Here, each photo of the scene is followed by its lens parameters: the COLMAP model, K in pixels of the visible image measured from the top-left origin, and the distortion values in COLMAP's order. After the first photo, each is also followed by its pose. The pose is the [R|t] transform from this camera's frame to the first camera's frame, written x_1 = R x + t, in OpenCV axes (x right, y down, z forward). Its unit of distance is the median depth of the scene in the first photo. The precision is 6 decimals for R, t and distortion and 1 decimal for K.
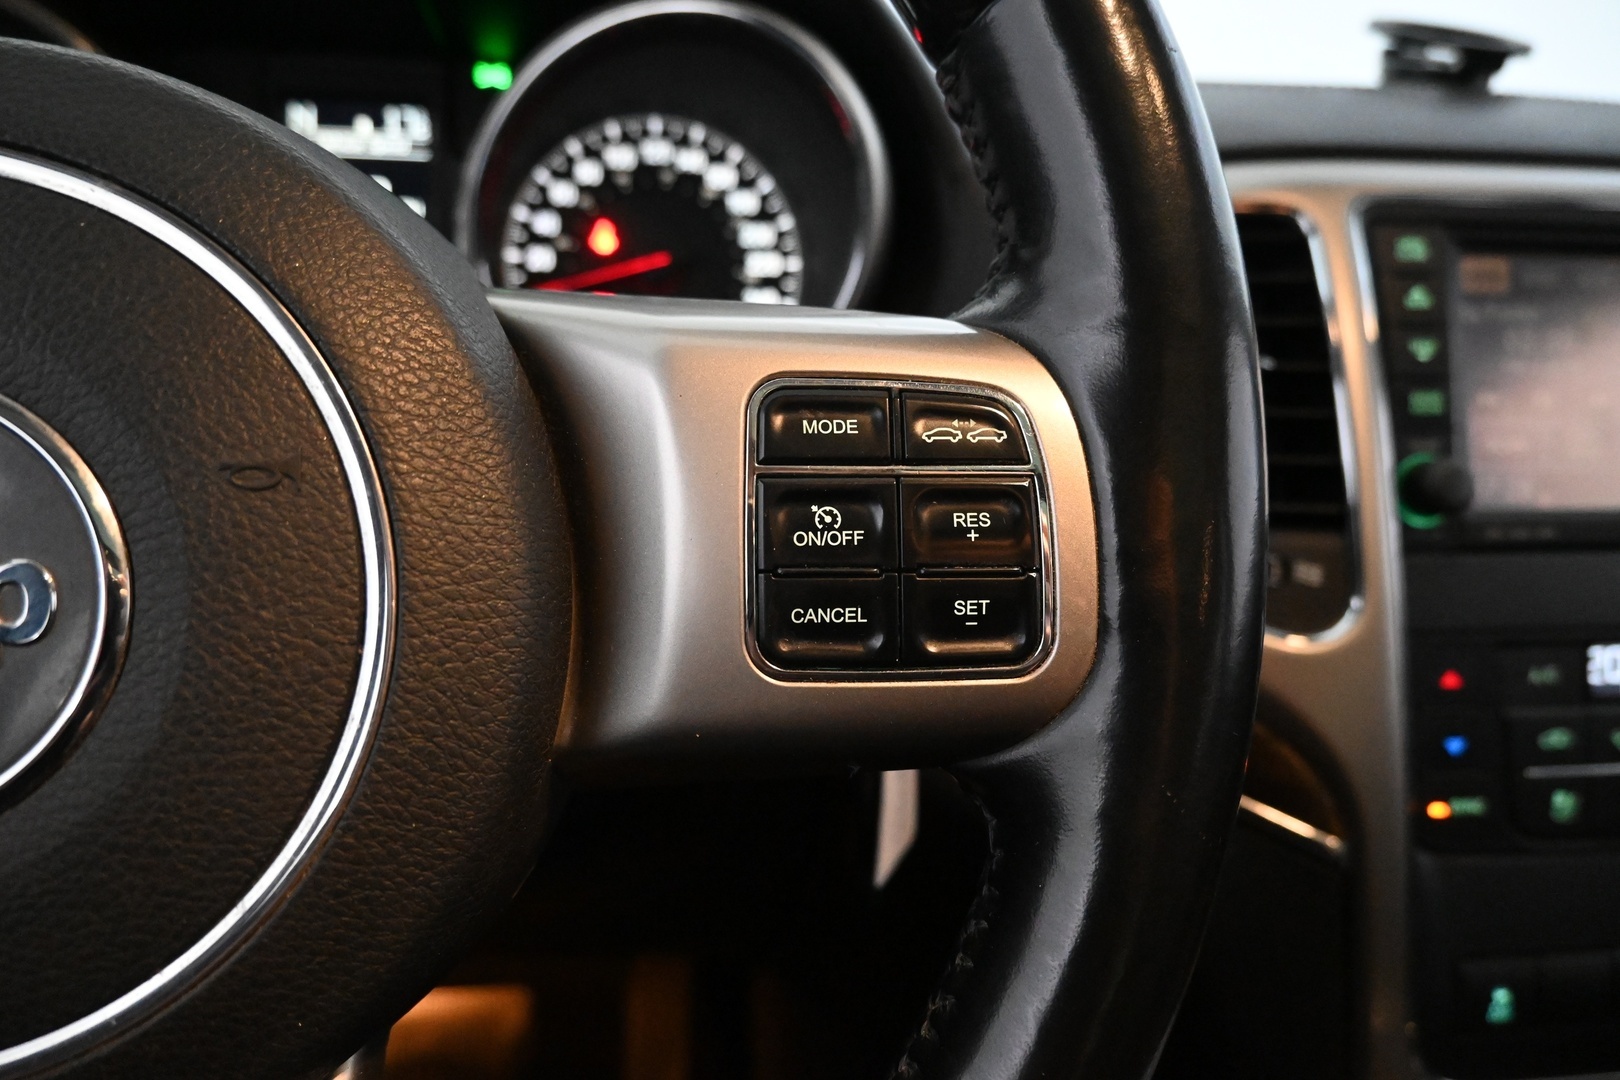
lens RADIAL K [[1099.9, 0, 801.3], [0, 1099.9, 567.0], [0, 0, 1]] dist [0.003910, 0.001497]
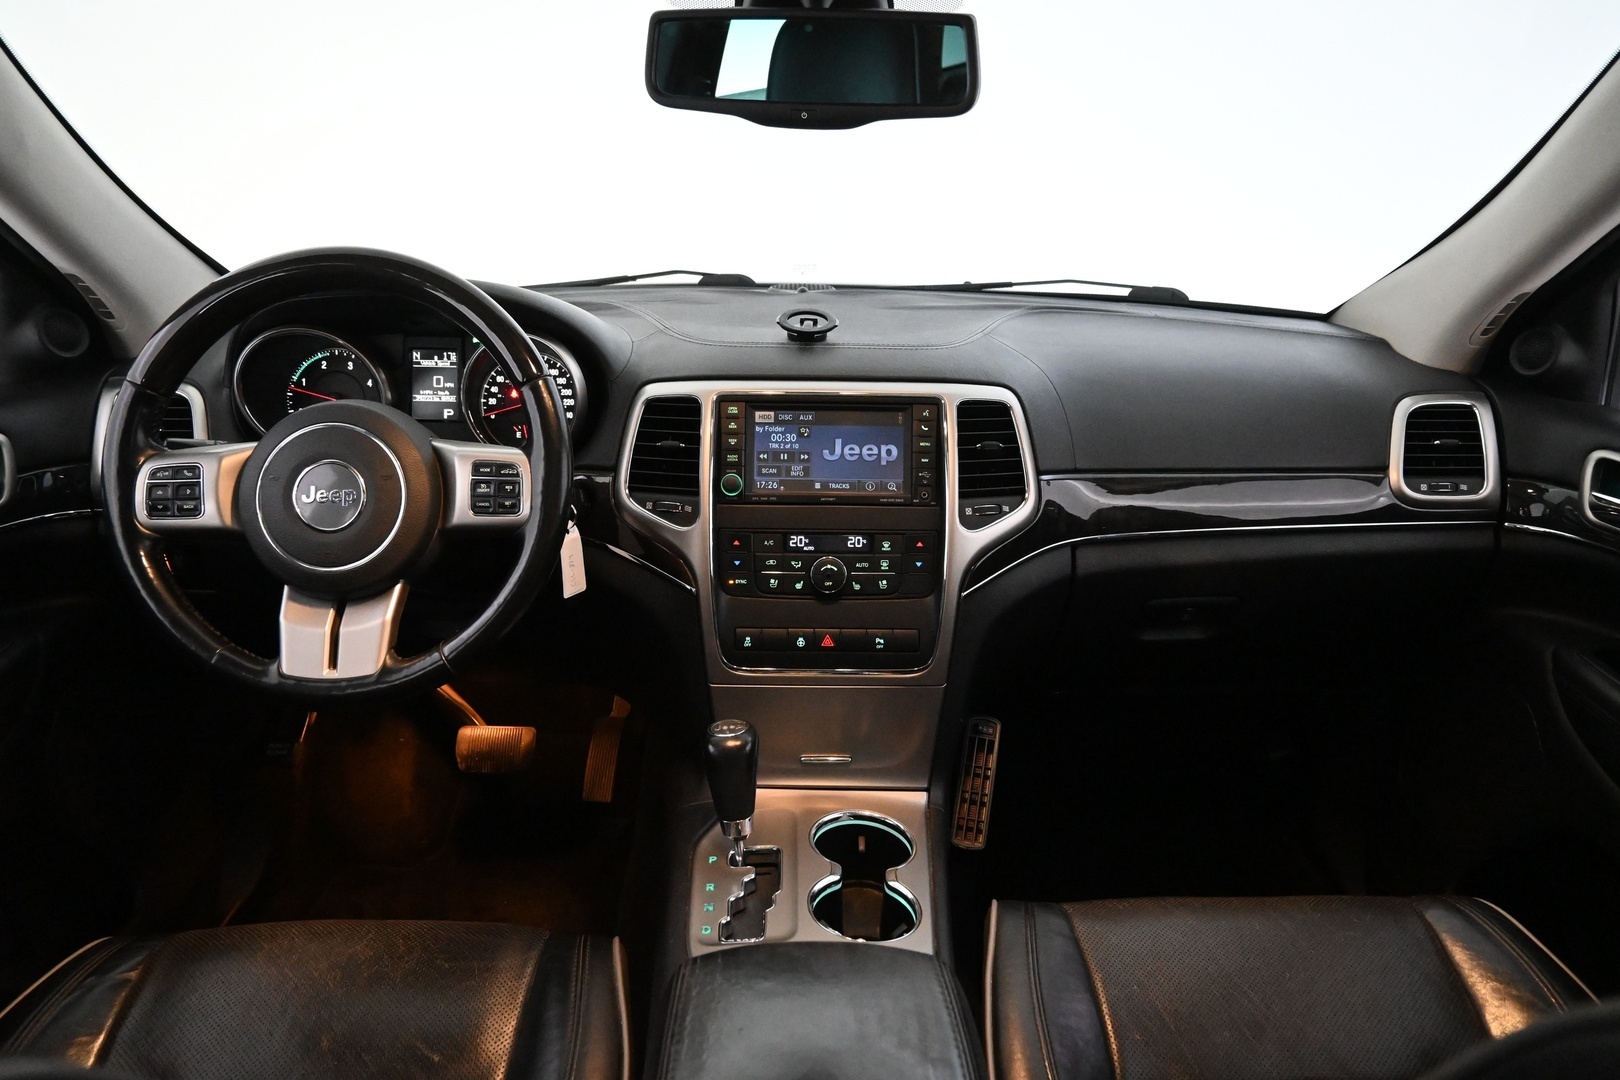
lens RADIAL K [[1099.9, 0, 816.0], [0, 1099.9, 558.5], [0, 0, 1]] dist [0.003910, 0.001497]
pose [[0.989985, 0.026191, -0.138725, 1.310313], [-0.025971, 0.999657, 0.003398, 0.135661], [0.138766, 0.000238, 0.990325, -2.262472]]
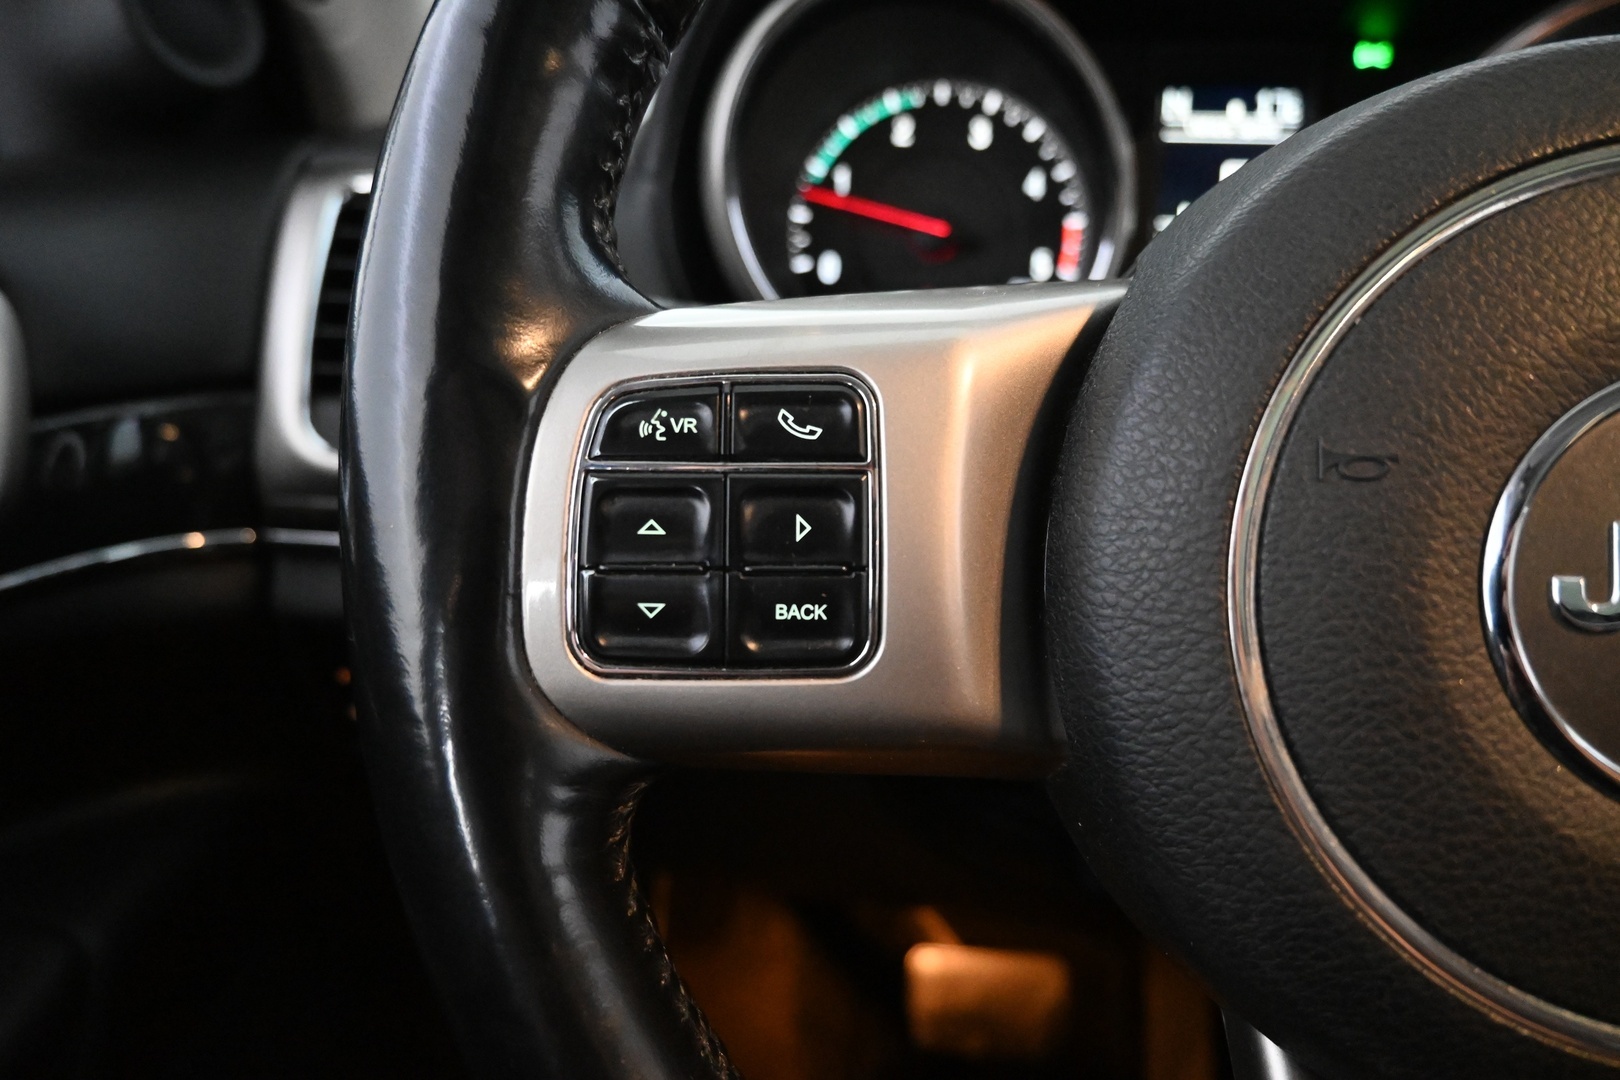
lens RADIAL K [[1099.9, 0, 819.5], [0, 1099.9, 542.0], [0, 0, 1]] dist [0.003910, 0.001497]
pose [[0.972909, 0.058748, -0.223599, -0.643171], [-0.058918, 0.998245, 0.005914, 0.014422], [0.223554, 0.007420, 0.974663, -0.085162]]
